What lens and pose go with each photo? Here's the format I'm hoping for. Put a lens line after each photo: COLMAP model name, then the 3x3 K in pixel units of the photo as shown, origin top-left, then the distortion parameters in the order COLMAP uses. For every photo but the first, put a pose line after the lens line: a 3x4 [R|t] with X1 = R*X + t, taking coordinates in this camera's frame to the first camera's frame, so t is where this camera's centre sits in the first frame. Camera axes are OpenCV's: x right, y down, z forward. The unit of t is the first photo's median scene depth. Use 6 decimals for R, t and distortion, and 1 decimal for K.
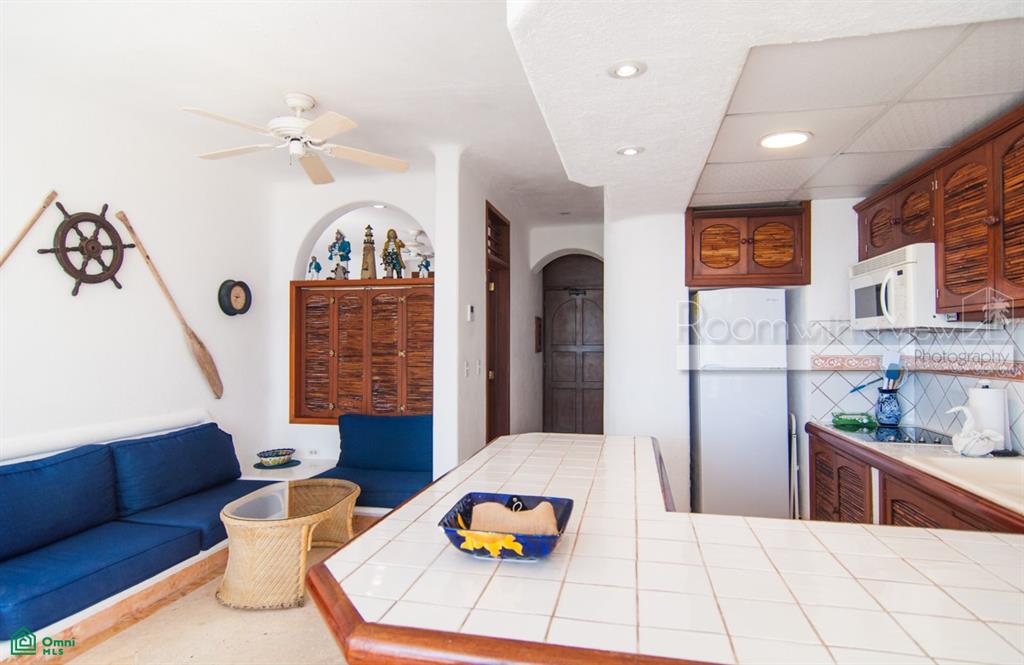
lens RADIAL K [[542.7, 0, 514.6], [0, 542.7, 329.9], [0, 0, 1]] dist [0.001204, -0.000489]
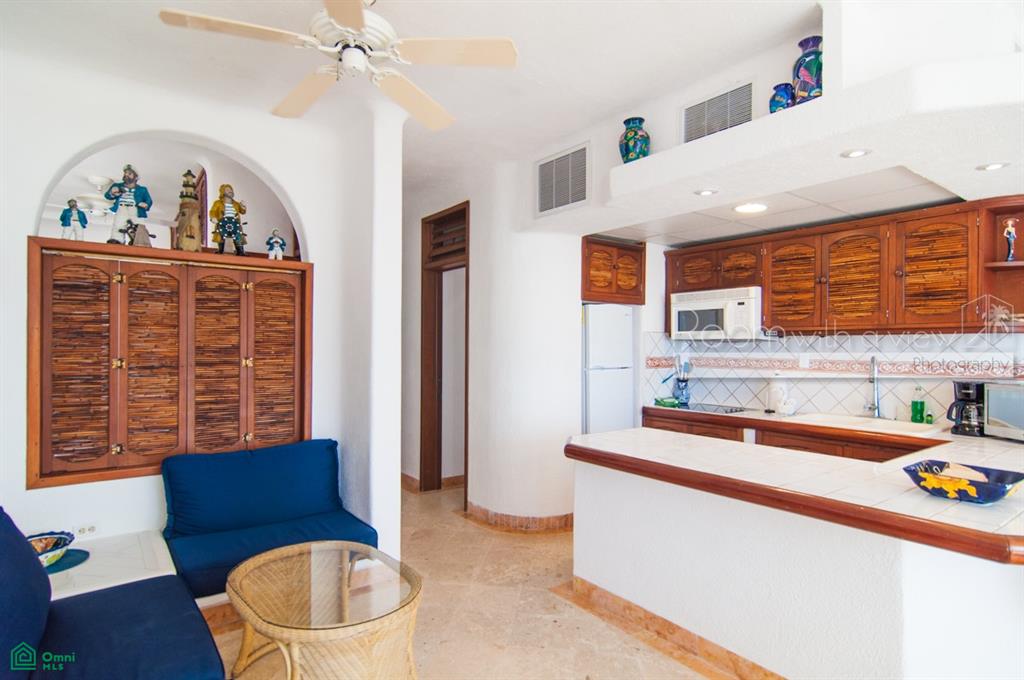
lens RADIAL K [[543.6, 0, 511.2], [0, 543.6, 346.4], [0, 0, 1]] dist [0.004009, -0.000563]
pose [[0.663397, 0.002865, 0.748262, -0.515925], [-0.020869, 0.999675, 0.014675, 0.005233], [-0.747976, -0.025350, 0.663241, 0.260201]]
